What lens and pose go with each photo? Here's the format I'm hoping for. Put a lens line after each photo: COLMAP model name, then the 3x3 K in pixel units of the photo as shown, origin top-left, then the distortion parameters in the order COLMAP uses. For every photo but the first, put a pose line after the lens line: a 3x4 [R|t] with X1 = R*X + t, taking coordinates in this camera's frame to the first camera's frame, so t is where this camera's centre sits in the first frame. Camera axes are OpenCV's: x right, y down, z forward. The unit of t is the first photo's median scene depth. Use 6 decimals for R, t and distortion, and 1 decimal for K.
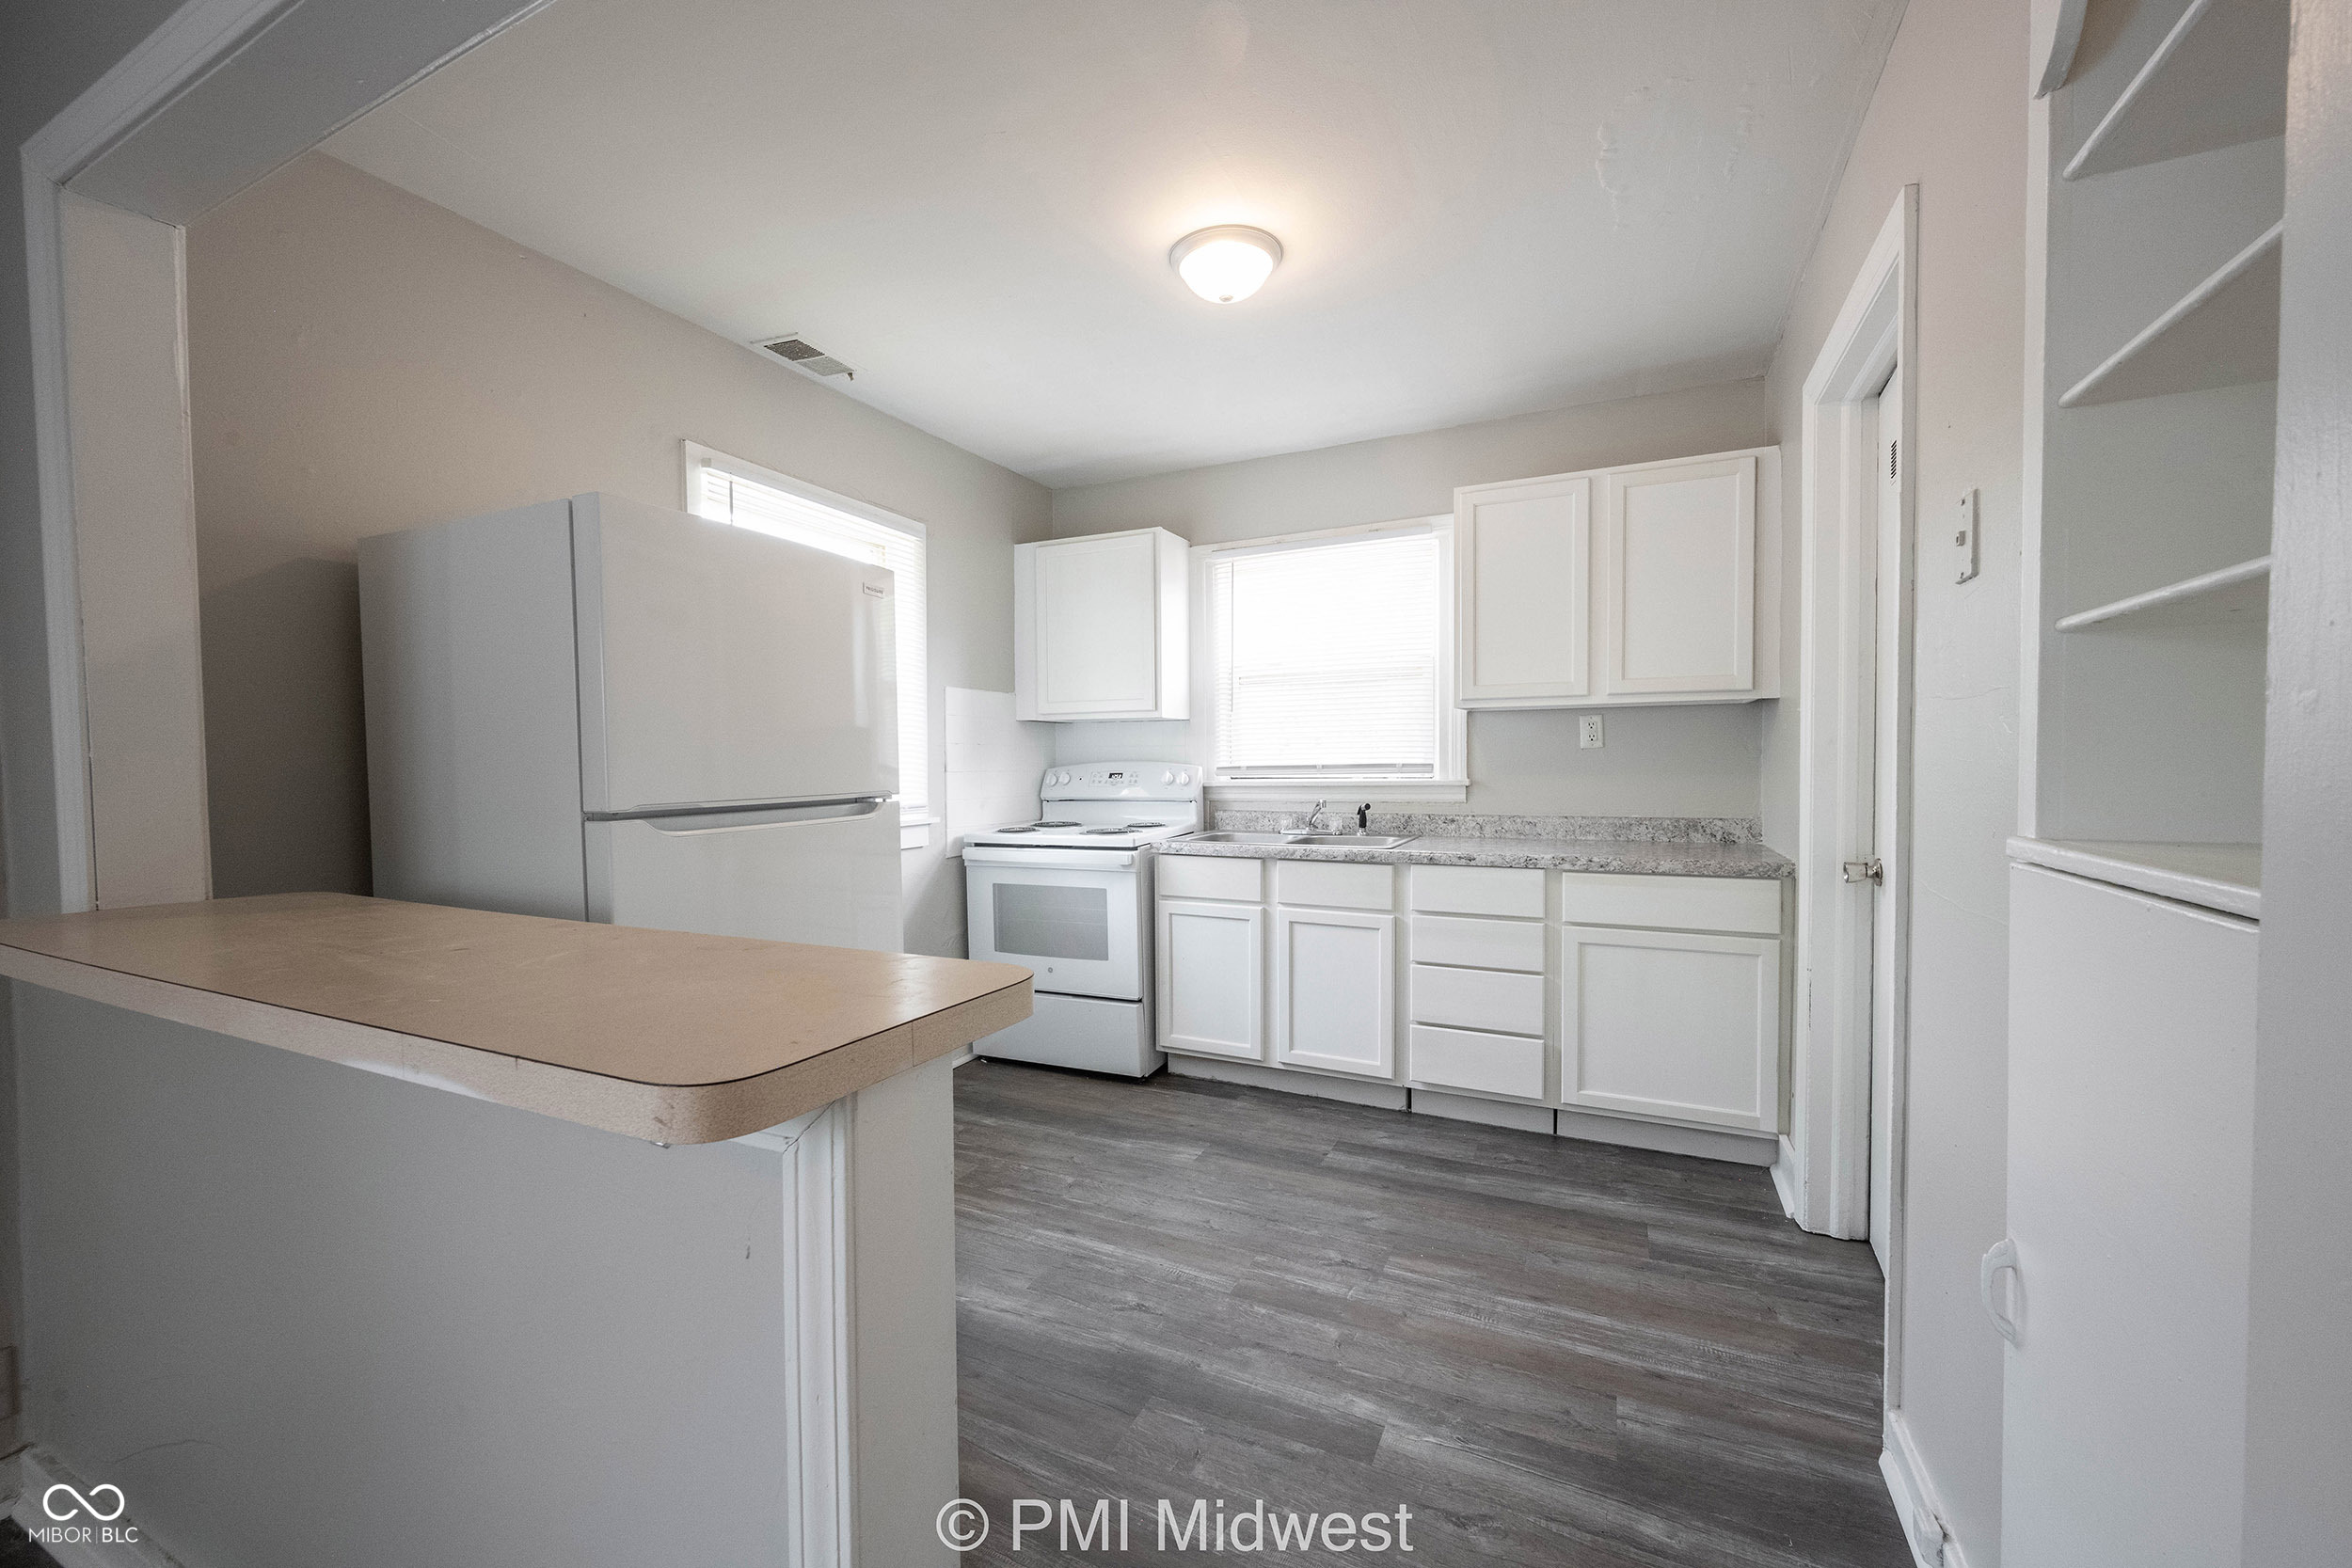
lens RADIAL K [[932.3, 0, 1171.7], [0, 932.3, 786.5], [0, 0, 1]] dist [0.000102, 0.000027]
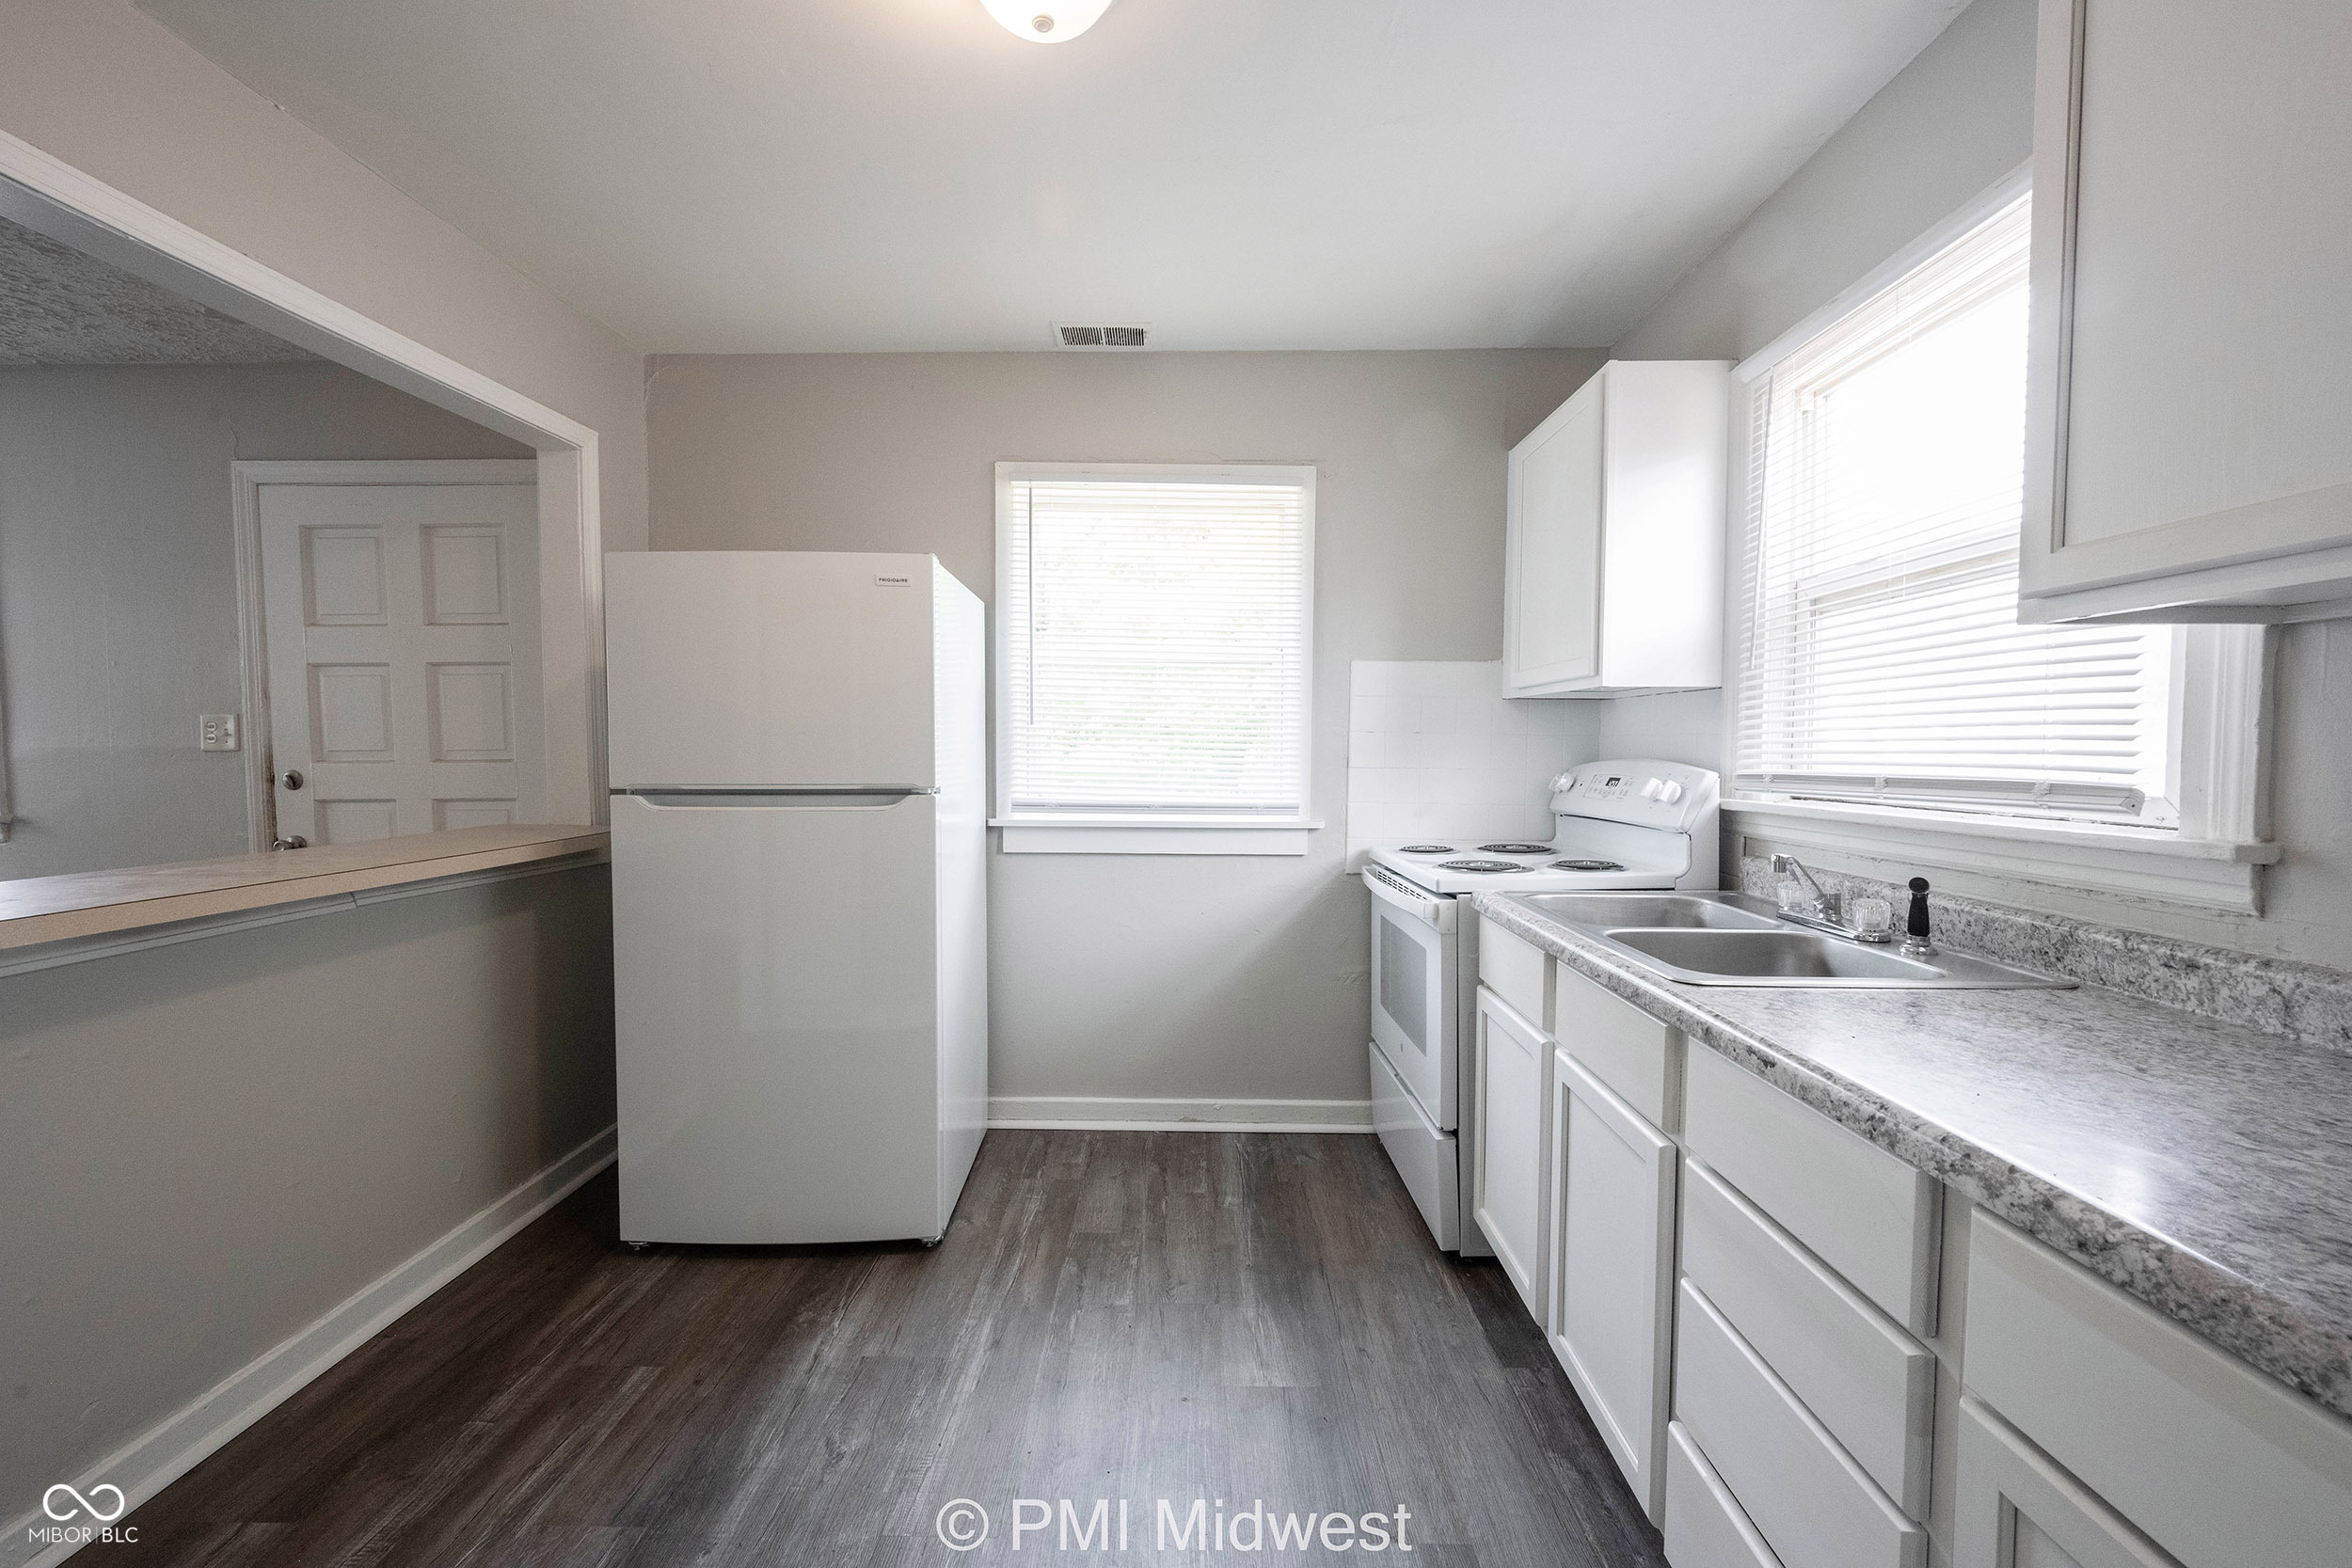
lens RADIAL K [[950.6, 0, 1169.7], [0, 950.6, 784.4], [0, 0, 1]] dist [0.001683, 0.000122]
pose [[0.412055, 0.048220, -0.909882, 0.501932], [-0.035760, 0.998685, 0.036732, -0.028847], [0.910457, 0.017402, 0.413238, 0.588333]]
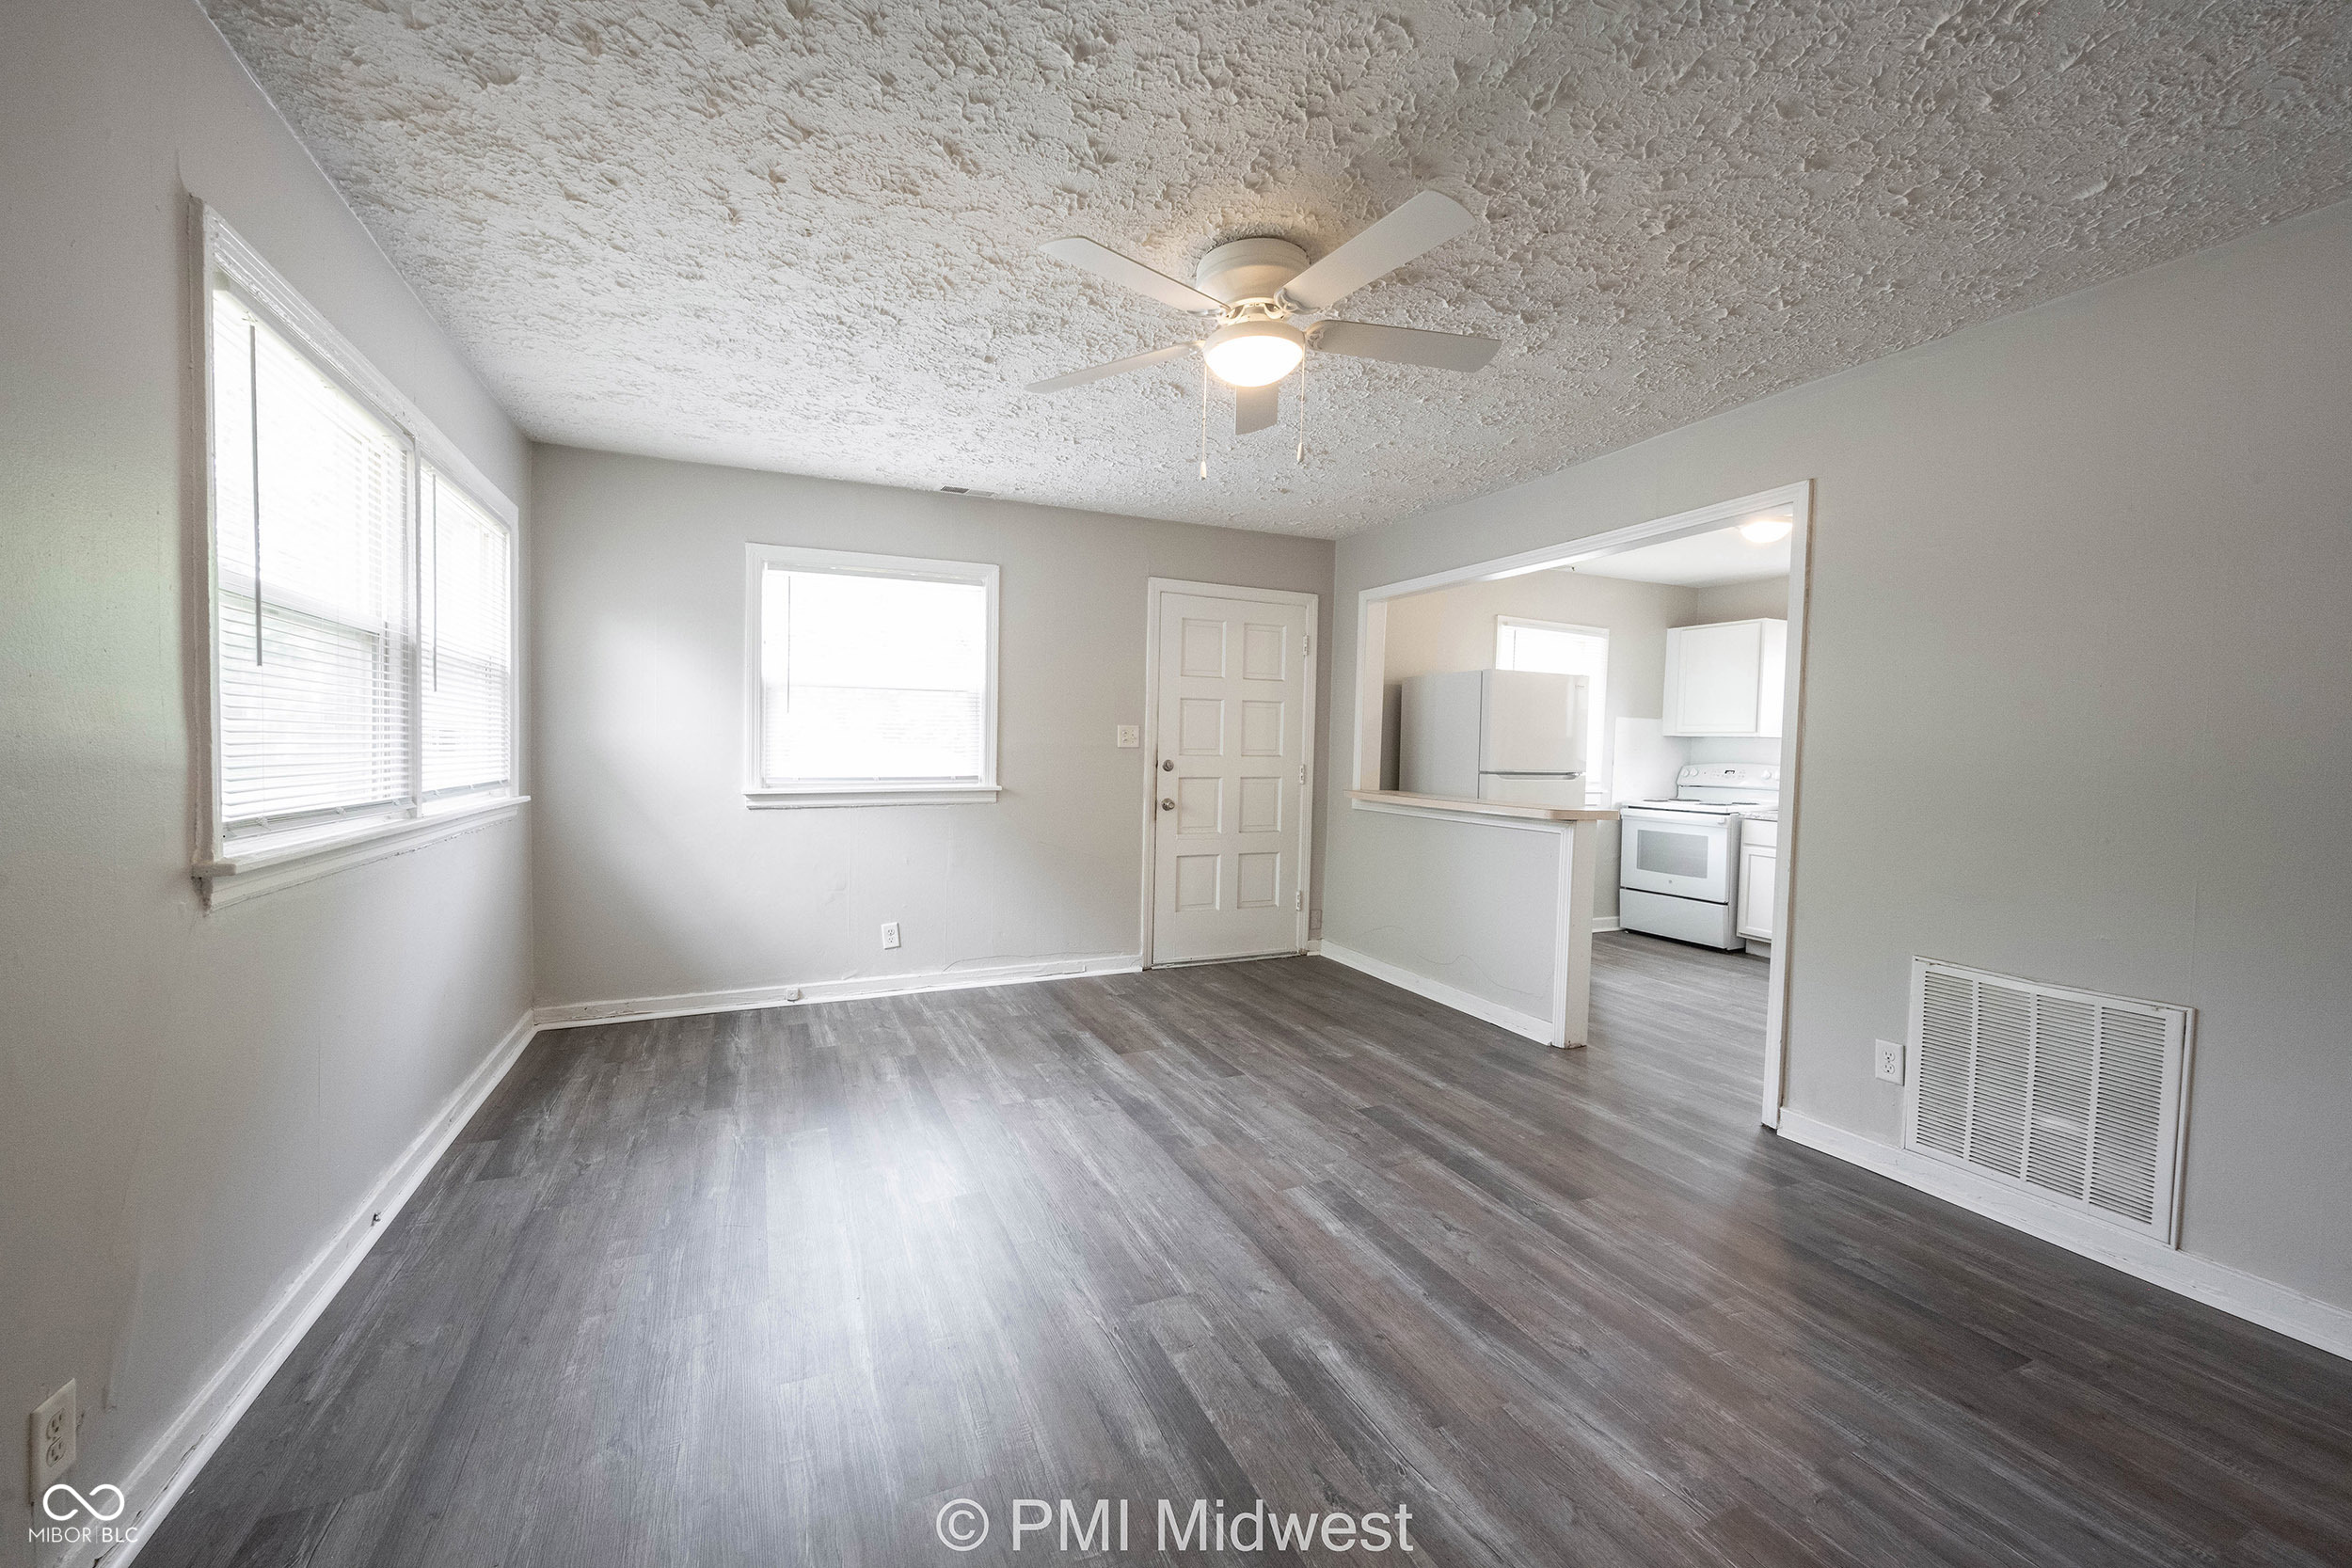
lens RADIAL K [[926.1, 0, 1168.4], [0, 926.1, 779.3], [0, 0, 1]] dist [0.000299, 0.000216]
pose [[0.760303, 0.053004, -0.647403, 0.294317], [-0.053607, 0.998385, 0.018784, 0.027335], [0.647353, 0.020424, 0.761916, -1.022350]]
